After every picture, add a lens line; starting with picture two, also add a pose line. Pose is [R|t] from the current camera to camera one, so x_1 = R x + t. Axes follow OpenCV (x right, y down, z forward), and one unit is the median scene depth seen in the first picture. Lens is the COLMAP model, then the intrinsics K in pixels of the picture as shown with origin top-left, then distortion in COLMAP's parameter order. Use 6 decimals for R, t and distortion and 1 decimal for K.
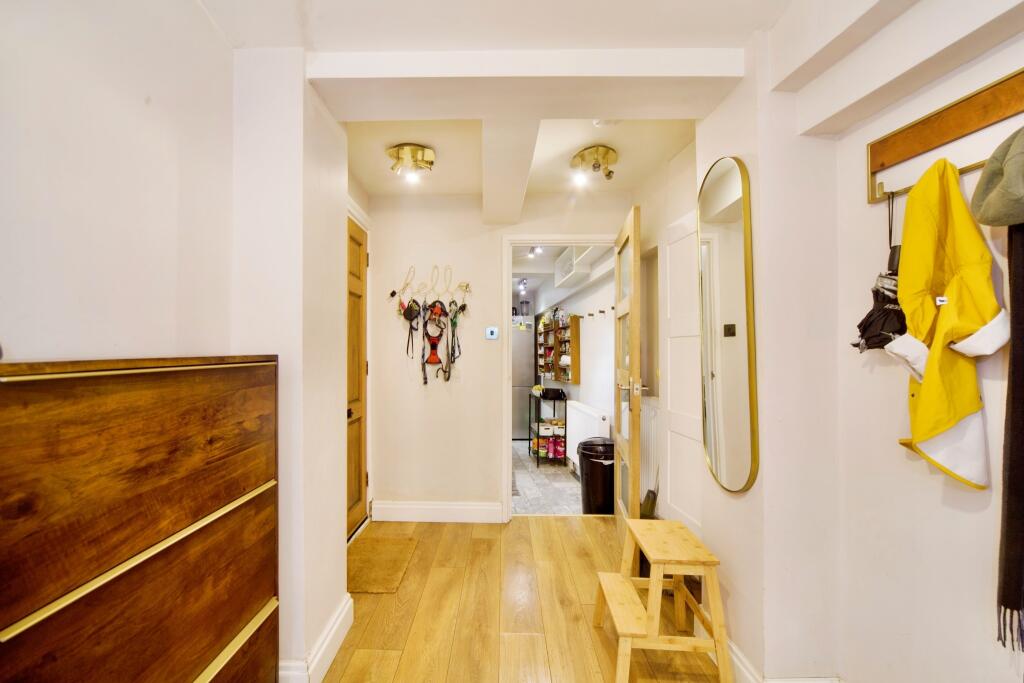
lens RADIAL K [[379.8, 0, 506.8], [0, 379.8, 340.7], [0, 0, 1]] dist [0.000944, 0.000006]
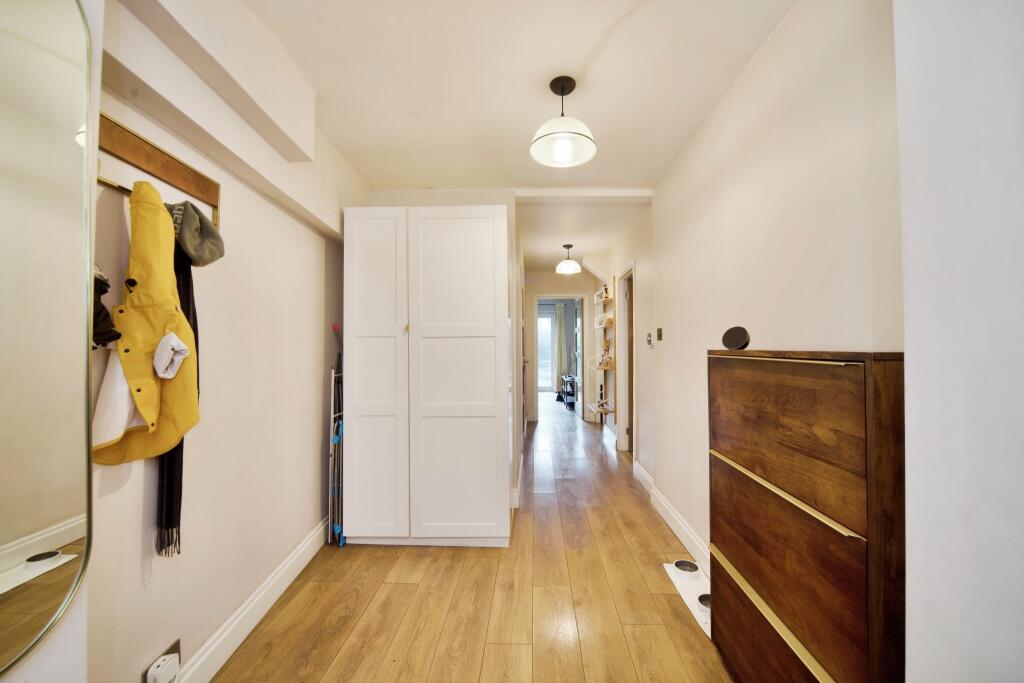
lens RADIAL K [[379.8, 0, 513.8], [0, 379.8, 345.2], [0, 0, 1]] dist [0.000944, 0.000006]
pose [[-0.997910, 0.005570, 0.064371, -0.022952], [0.003777, 0.999602, -0.027947, 0.022488], [-0.064501, -0.027646, -0.997535, 0.926724]]
